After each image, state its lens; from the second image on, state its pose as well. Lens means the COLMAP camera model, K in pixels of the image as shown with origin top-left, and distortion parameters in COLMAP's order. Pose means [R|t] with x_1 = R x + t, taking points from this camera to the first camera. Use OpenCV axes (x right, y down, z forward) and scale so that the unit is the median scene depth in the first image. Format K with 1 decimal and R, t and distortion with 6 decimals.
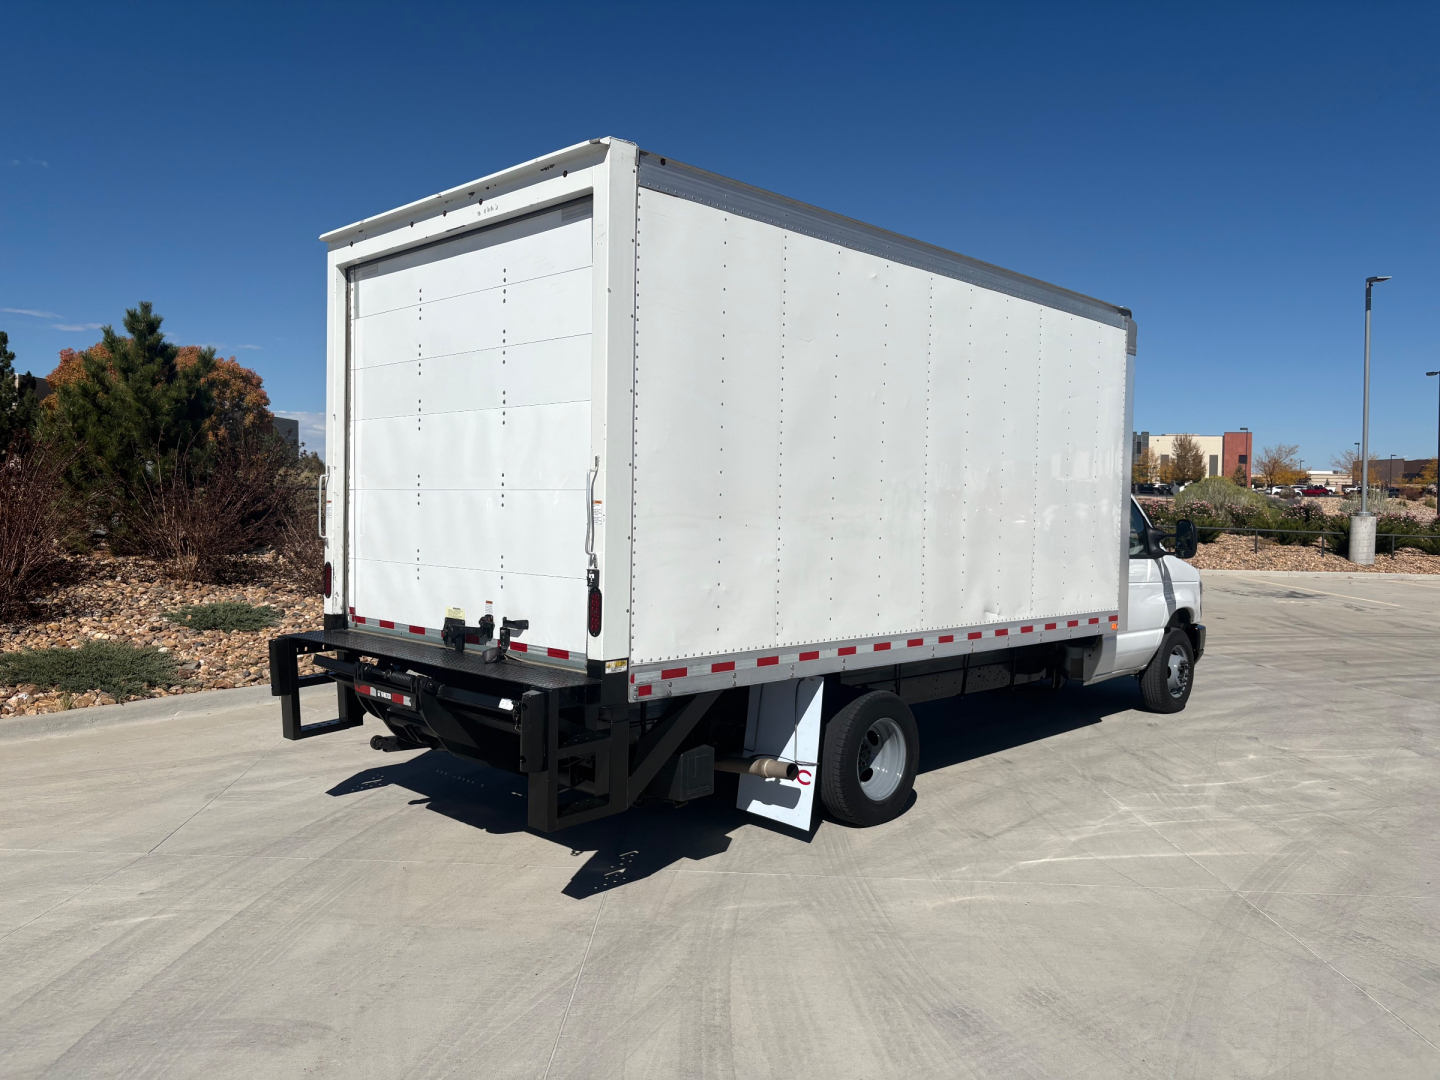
lens RADIAL K [[1118.7, 0, 720.0], [0, 1118.7, 540.0], [0, 0, 1]] dist [0.026099, -0.001126]
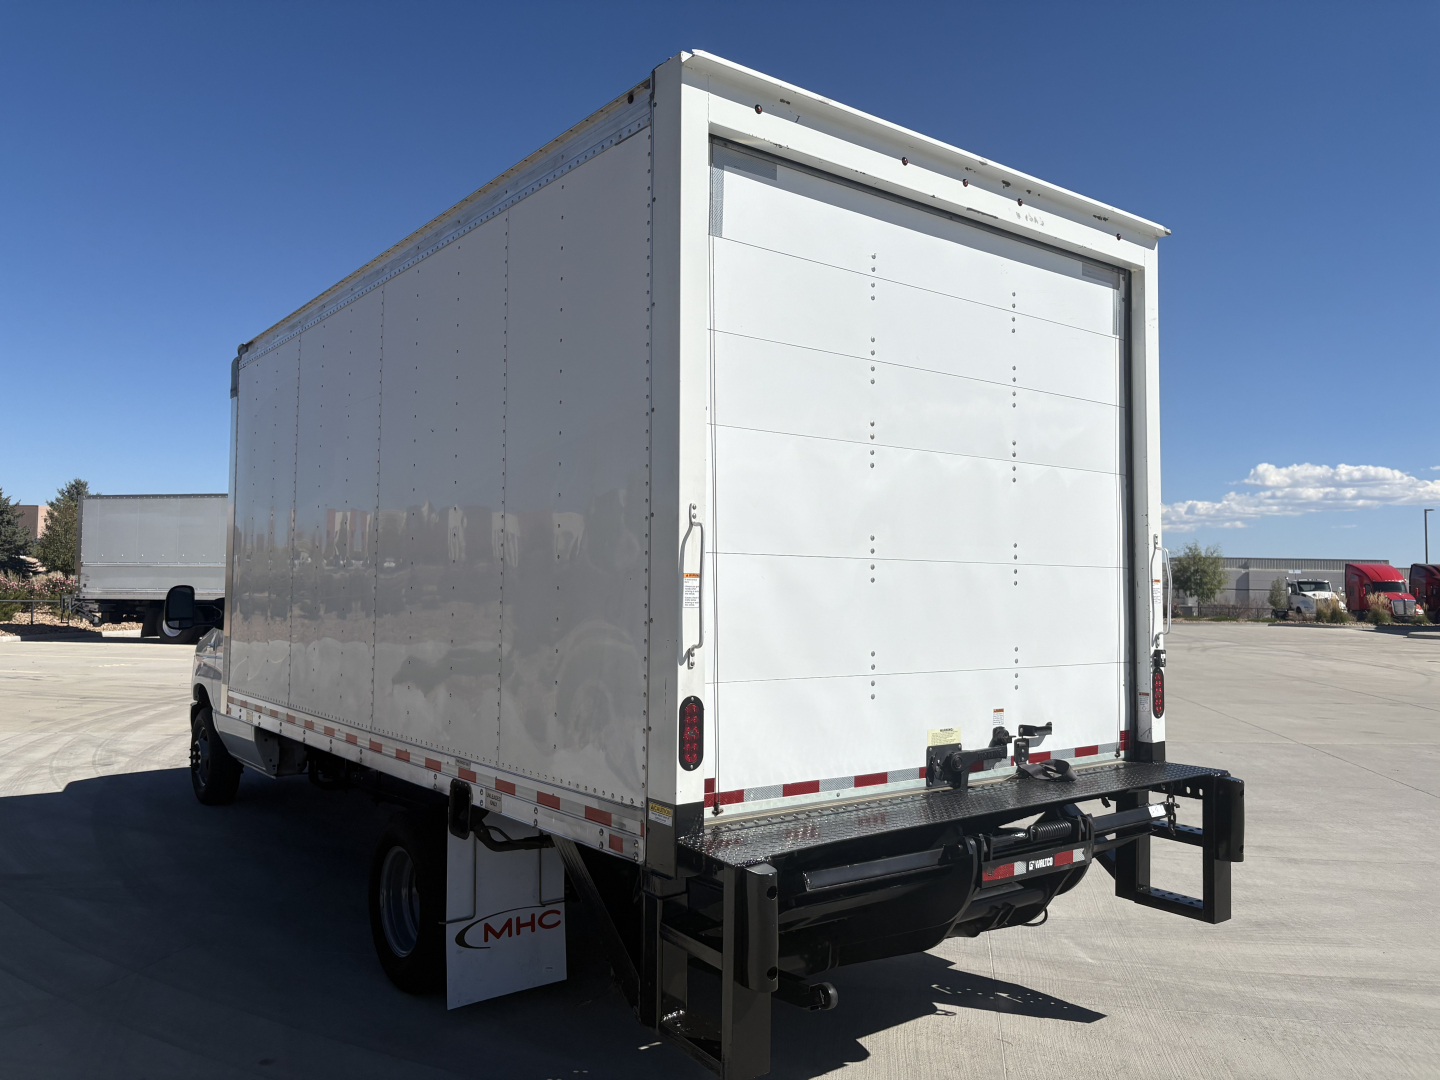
lens RADIAL K [[1072.7, 0, 720.0], [0, 1072.7, 540.0], [0, 0, 1]] dist [-0.001134, -0.000742]
pose [[0.145072, 0.033538, 0.988853, -0.940292], [0.019151, 0.999143, -0.036696, -0.036778], [-0.989236, 0.024261, 0.144305, 1.054656]]
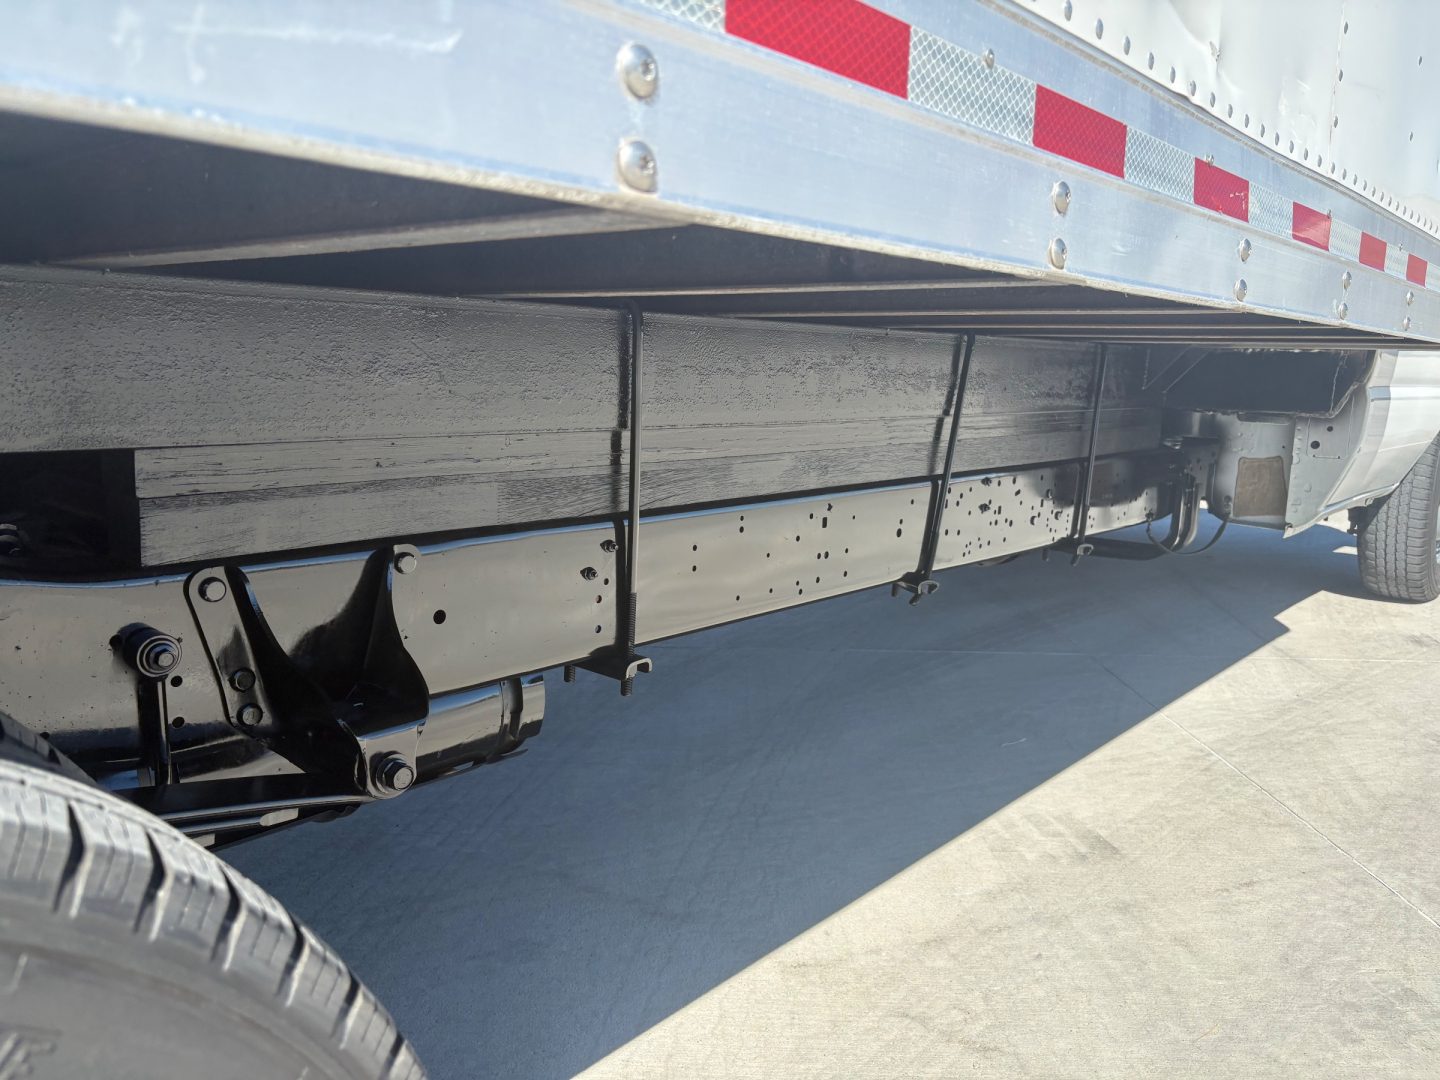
lens RADIAL K [[1072.7, 0, 720.0], [0, 1072.7, 540.0], [0, 0, 1]] dist [-0.001134, -0.000742]
pose [[0.999354, 0.005187, 0.035554, 0.229294], [-0.010259, 0.989524, 0.144002, 0.135048], [-0.034434, -0.144274, 0.988938, 1.084210]]
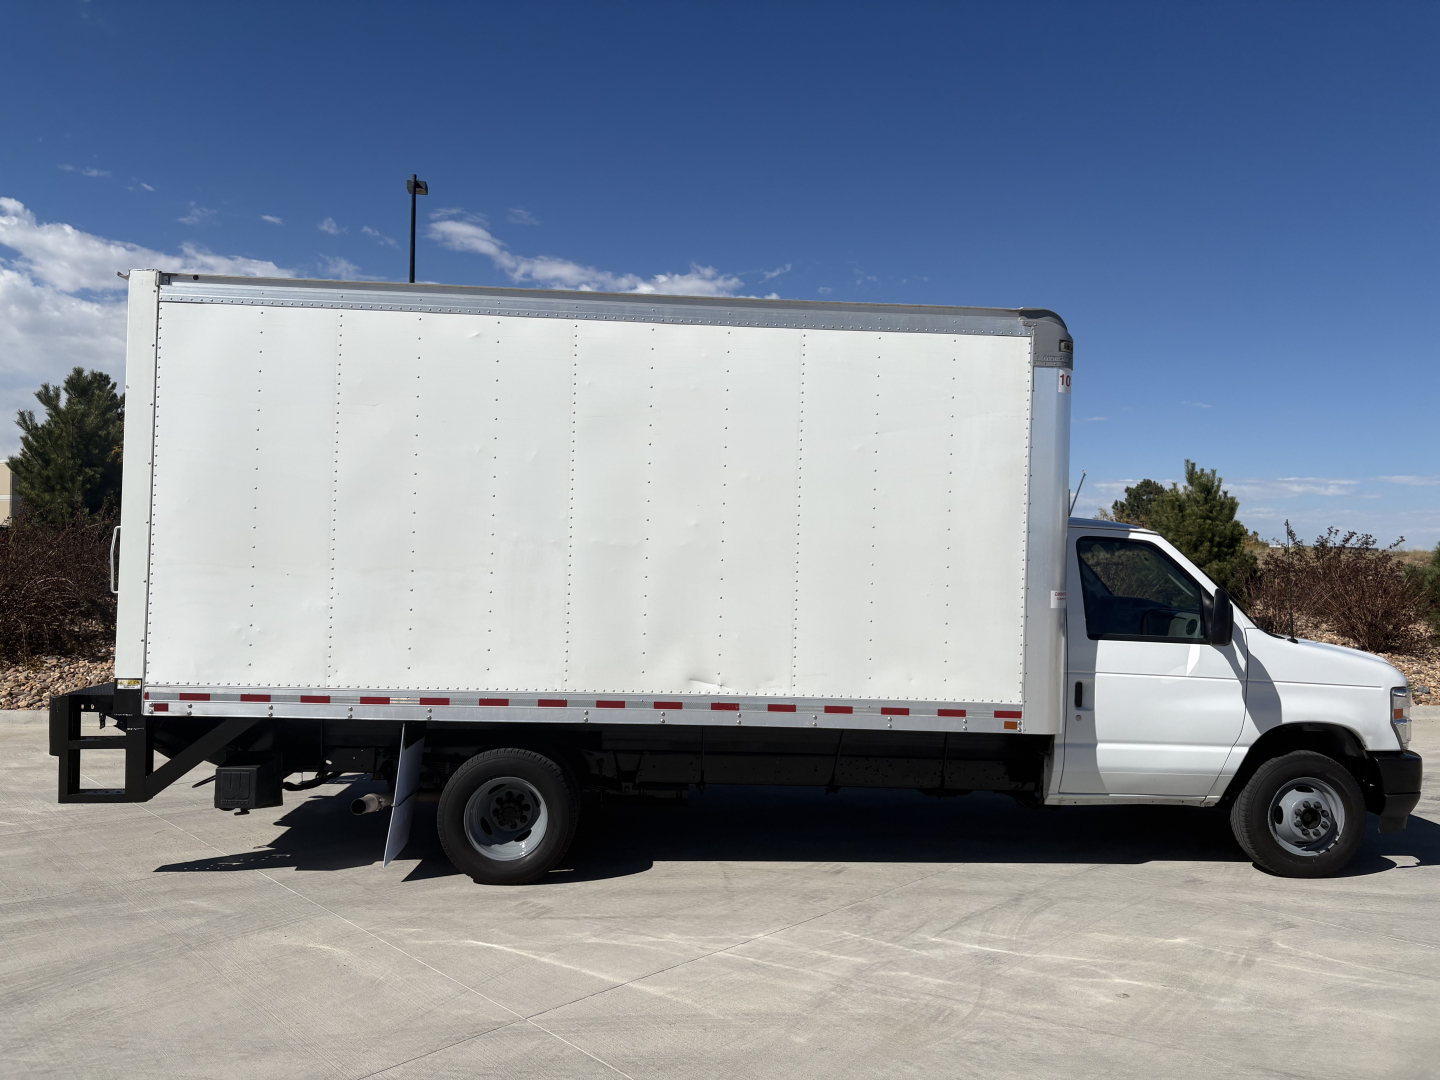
lens RADIAL K [[1150.3, 0, 720.0], [0, 1150.3, 540.0], [0, 0, 1]] dist [0.031312, -0.006232]
pose [[0.723780, -0.002827, -0.690025, 1.096959], [-0.032718, 0.998726, -0.038411, -0.017534], [0.689254, 0.050378, 0.722766, 0.432092]]
